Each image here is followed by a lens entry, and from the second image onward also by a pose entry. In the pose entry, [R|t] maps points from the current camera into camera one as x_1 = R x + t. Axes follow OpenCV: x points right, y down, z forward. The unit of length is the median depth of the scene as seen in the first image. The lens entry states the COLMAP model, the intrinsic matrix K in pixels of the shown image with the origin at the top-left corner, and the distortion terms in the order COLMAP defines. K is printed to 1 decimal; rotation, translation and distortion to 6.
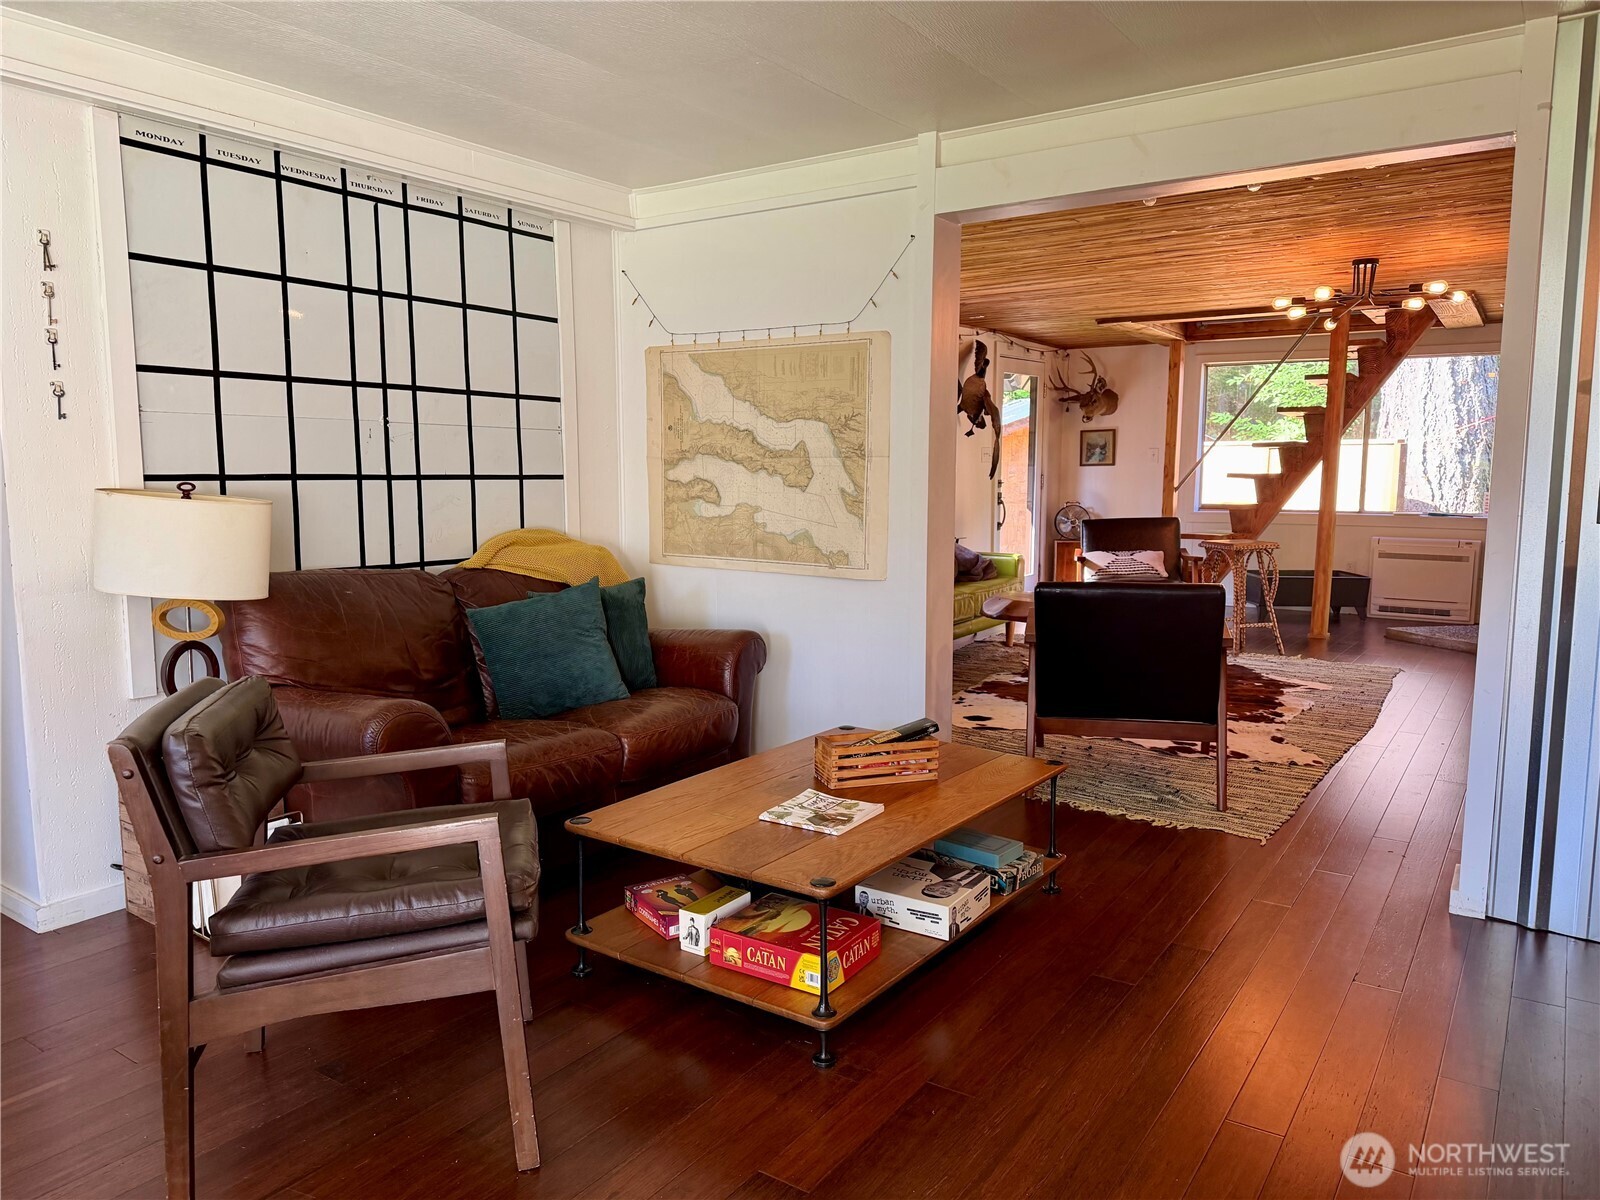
lens RADIAL K [[1185.8, 0, 734.7], [0, 1185.8, 626.4], [0, 0, 1]] dist [0.044371, -0.102052]
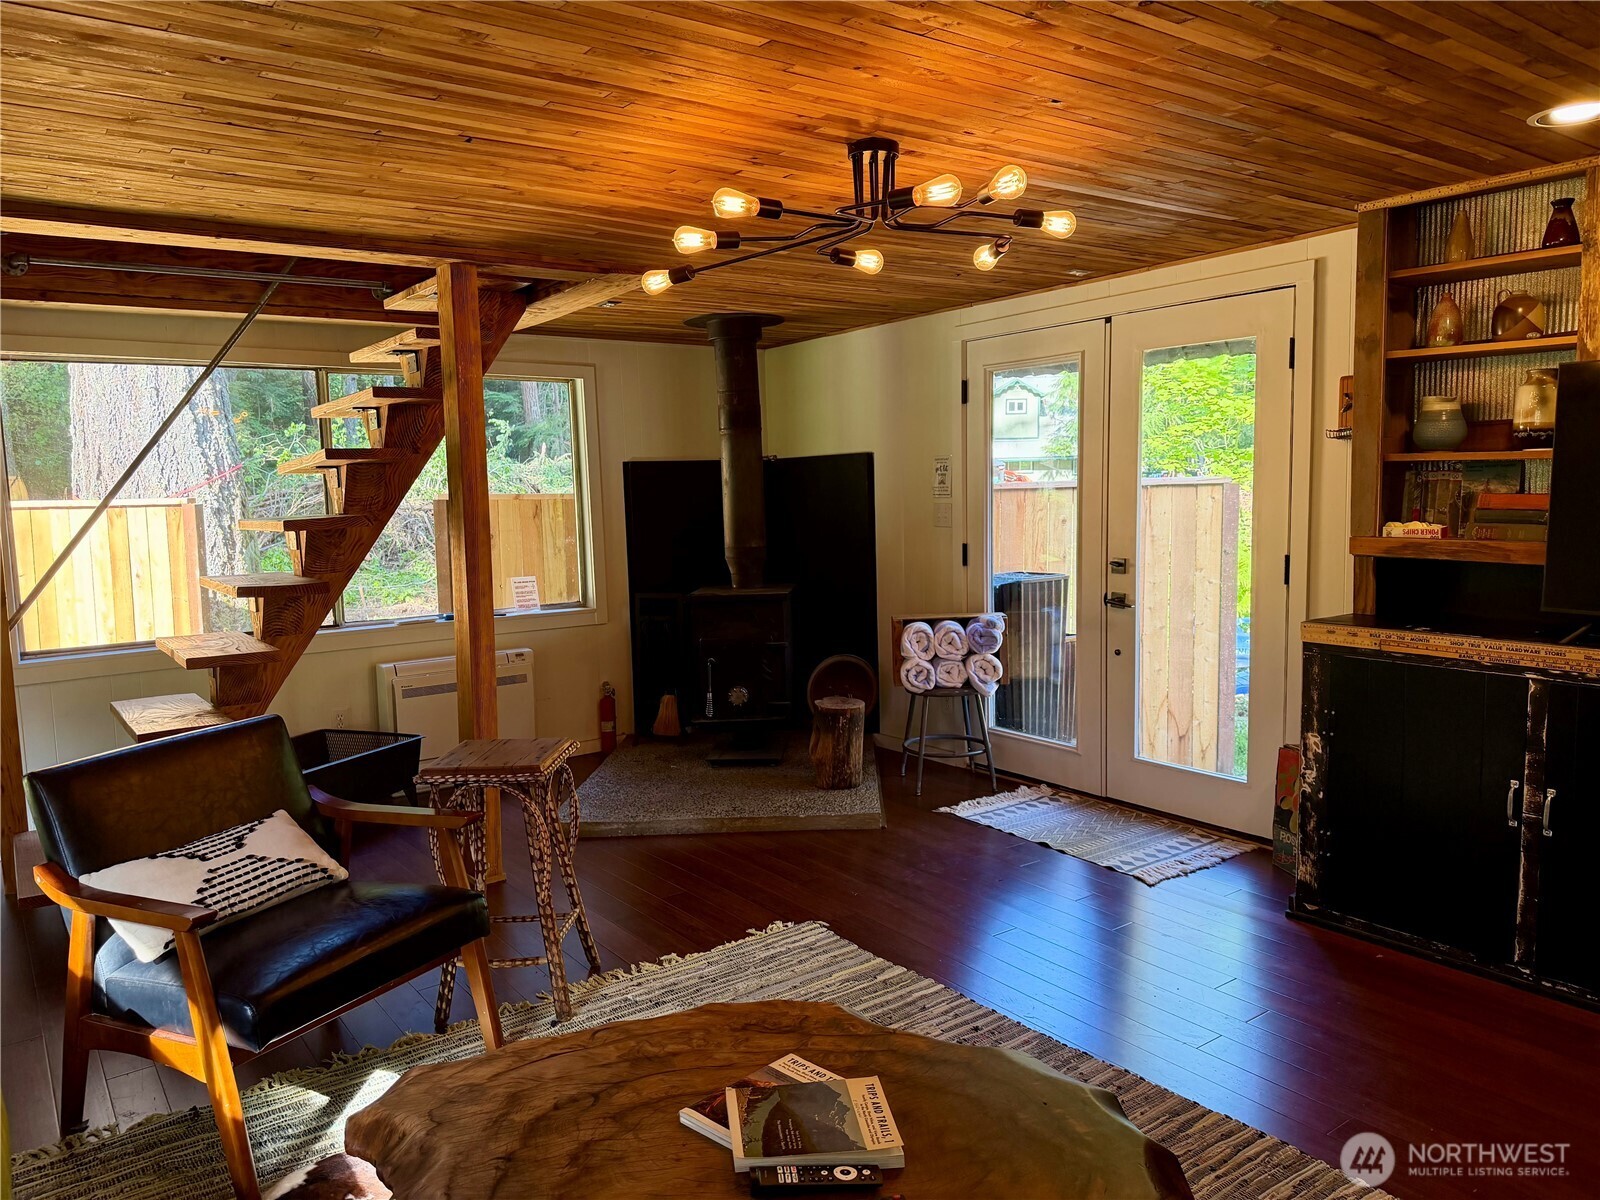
lens RADIAL K [[1138.8, 0, 792.0], [0, 1138.8, 589.3], [0, 0, 1]] dist [0.024021, -0.006174]
pose [[0.298681, -0.095250, 0.949588, 0.050526], [0.155075, 0.986627, 0.050188, -0.108580], [-0.941670, 0.132267, 0.309457, 0.611786]]
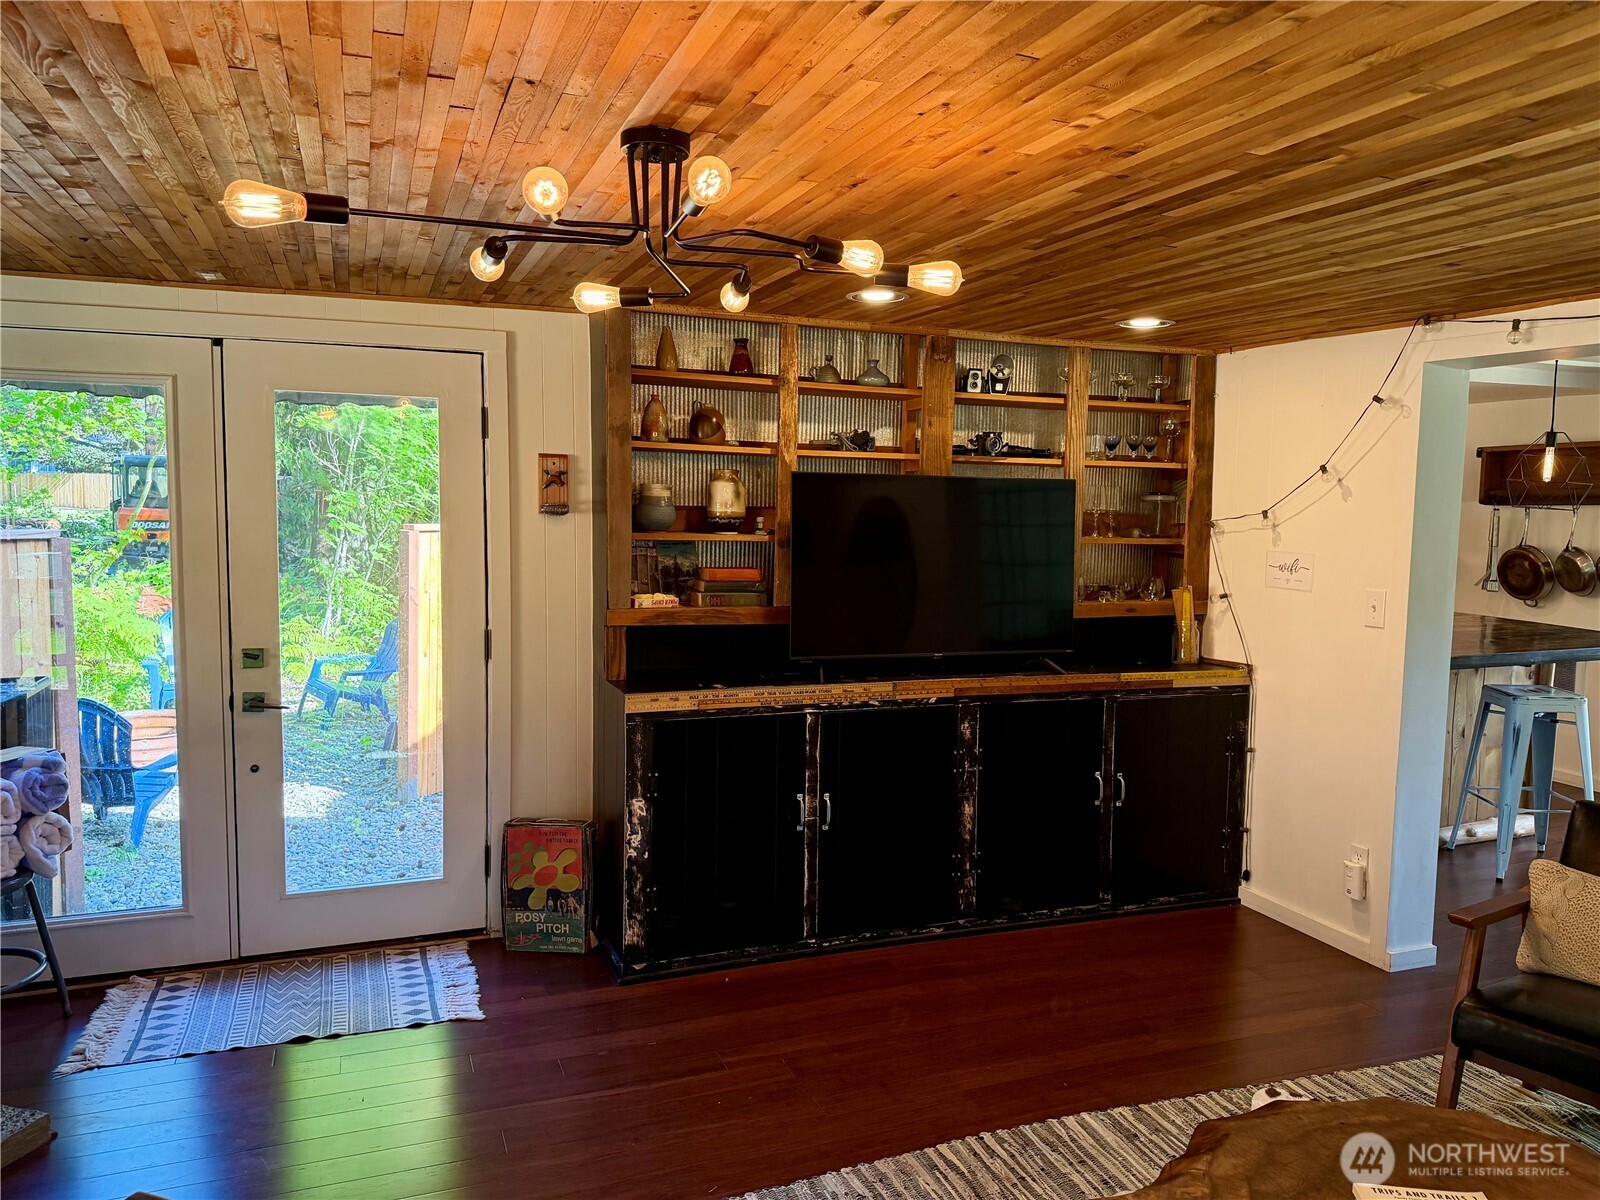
lens RADIAL K [[1129.3, 0, 800.0], [0, 1129.3, 600.0], [0, 0, 1]] dist [0.152099, -0.195675]
pose [[-0.838555, -0.056971, 0.541830, 0.204046], [0.064311, 0.977214, 0.202279, -0.161454], [-0.541008, 0.204467, -0.815784, 0.858895]]
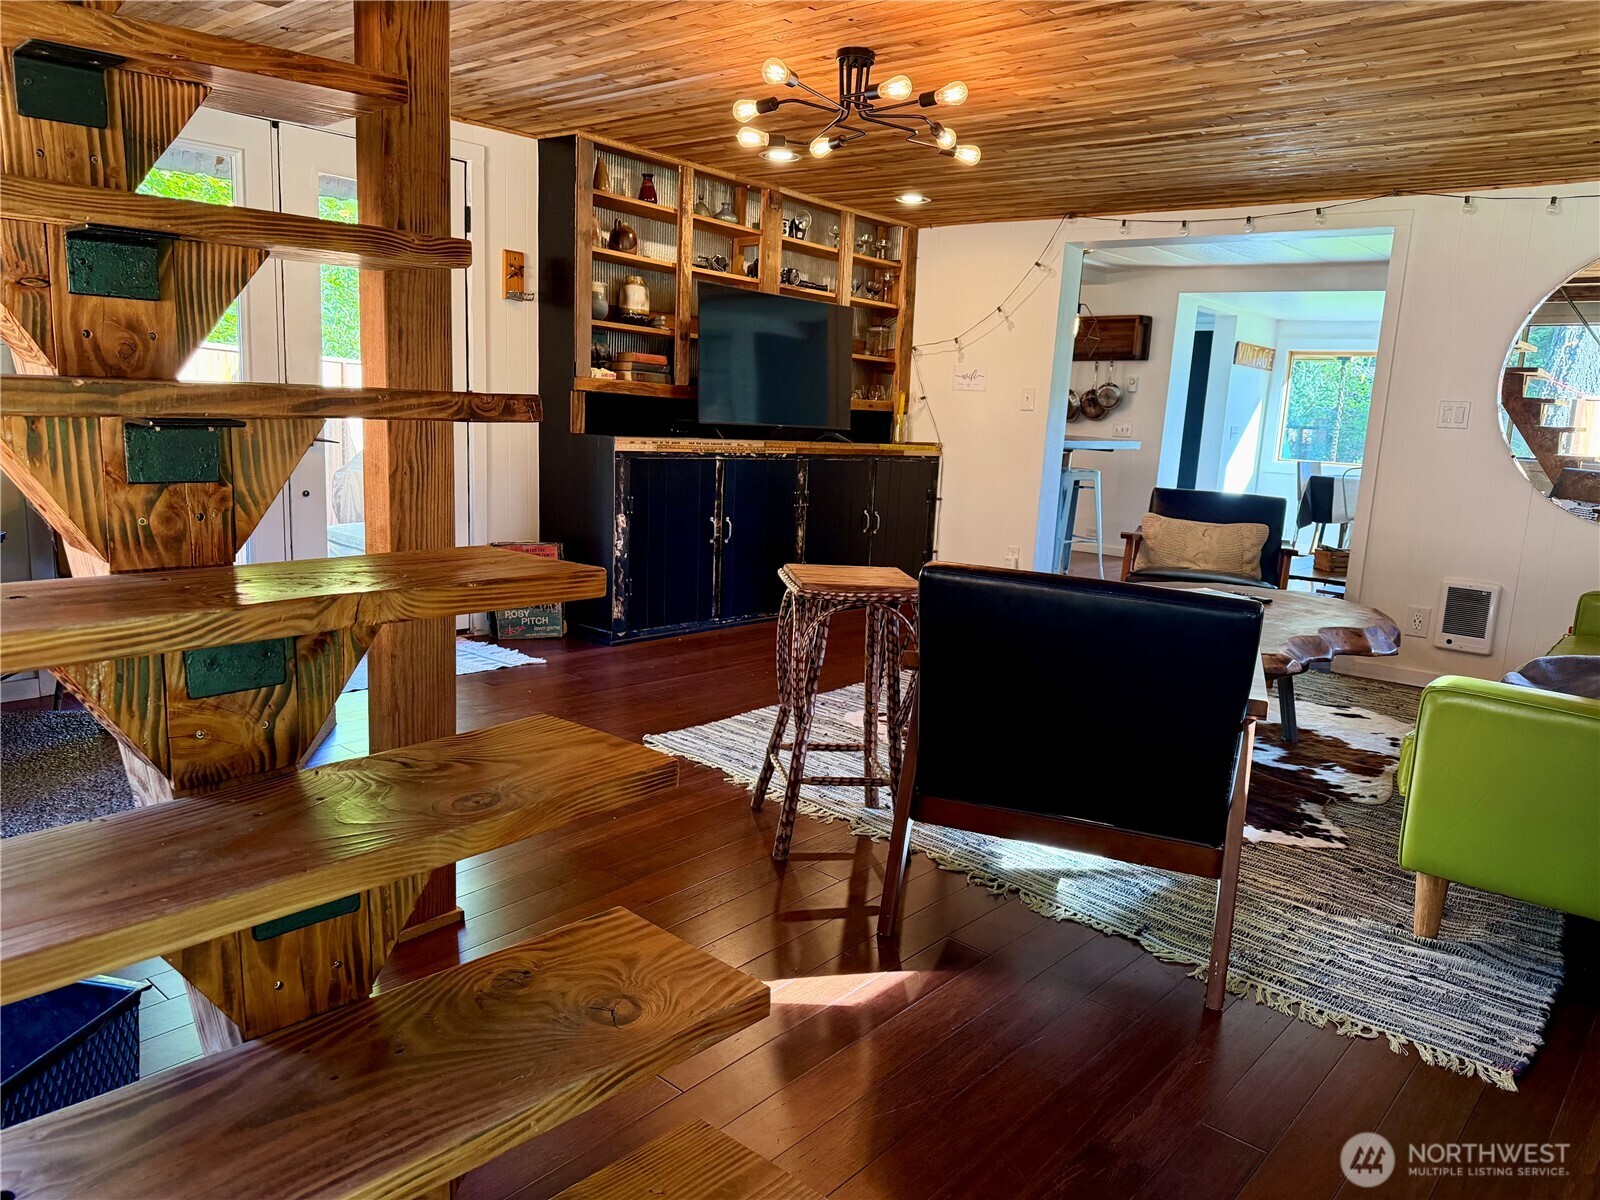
lens RADIAL K [[1129.3, 0, 800.0], [0, 1129.3, 600.0], [0, 0, 1]] dist [0.152099, -0.195675]
pose [[-0.993962, -0.063676, 0.089354, 0.328996], [-0.033721, 0.952238, 0.303488, -0.146117], [-0.104412, 0.298643, -0.948636, 1.108215]]
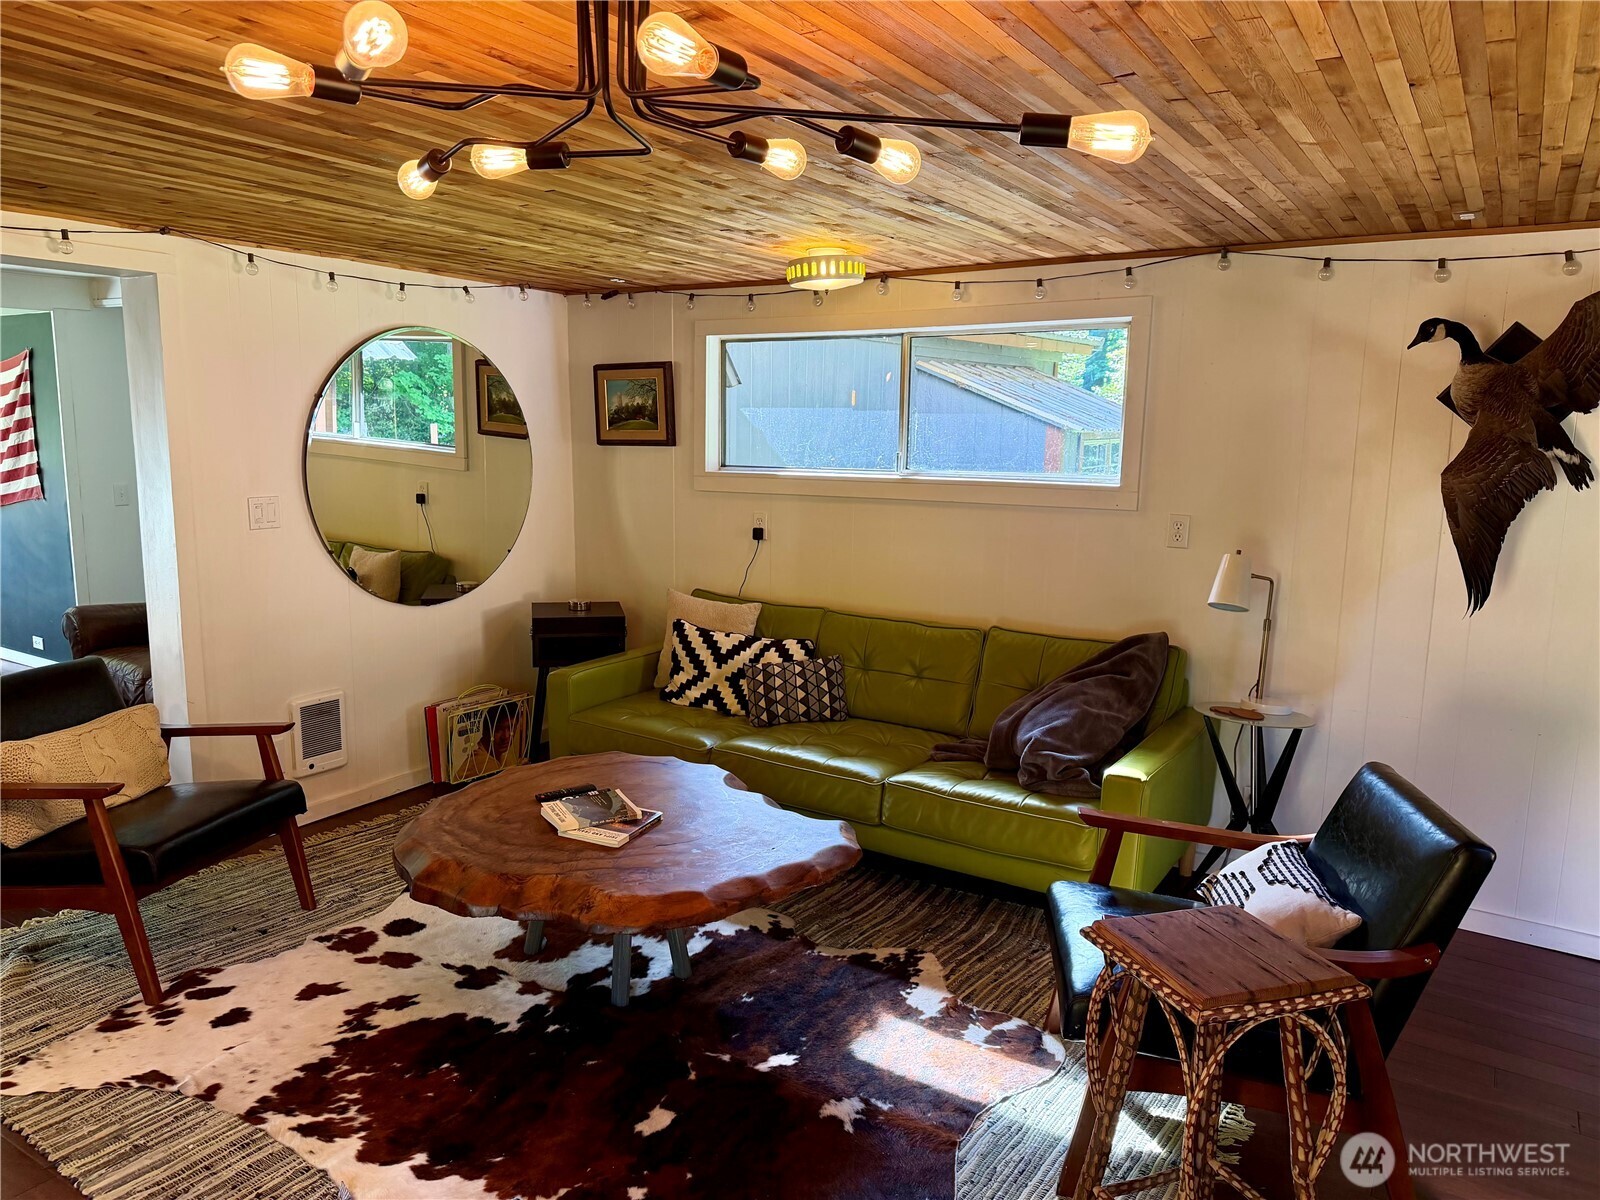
lens RADIAL K [[1129.3, 0, 800.0], [0, 1129.3, 600.0], [0, 0, 1]] dist [0.152099, -0.195675]
pose [[0.057540, 0.164942, -0.984623, 0.545012], [-0.159394, 0.975124, 0.154036, -0.143460], [0.985537, 0.148080, 0.082399, 0.698483]]
